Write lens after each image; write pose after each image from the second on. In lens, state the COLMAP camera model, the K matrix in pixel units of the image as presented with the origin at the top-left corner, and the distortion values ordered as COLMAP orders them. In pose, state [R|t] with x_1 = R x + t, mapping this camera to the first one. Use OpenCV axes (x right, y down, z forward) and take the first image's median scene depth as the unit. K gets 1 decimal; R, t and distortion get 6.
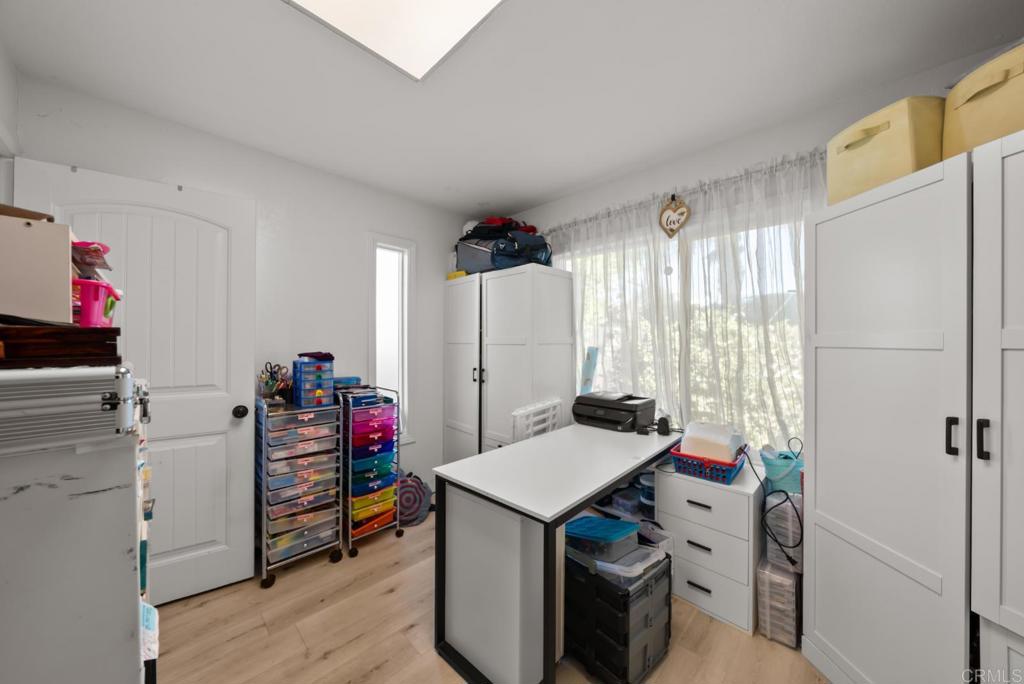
lens RADIAL K [[351.8, 0, 511.6], [0, 351.8, 344.5], [0, 0, 1]] dist [-0.000657, -0.000007]
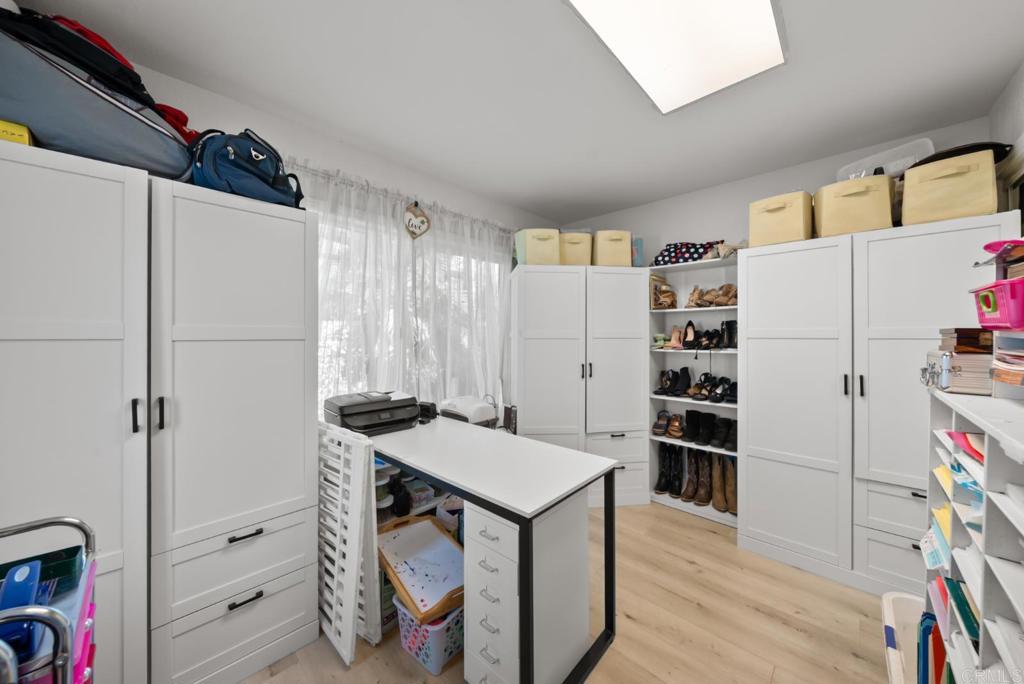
lens RADIAL K [[351.8, 0, 511.6], [0, 351.8, 335.9], [0, 0, 1]] dist [-0.000657, -0.000007]
pose [[0.017046, 0.000835, 0.999854, -0.632385], [0.004093, 0.999991, -0.000905, -0.003623], [-0.999846, 0.004108, 0.017043, 0.684238]]
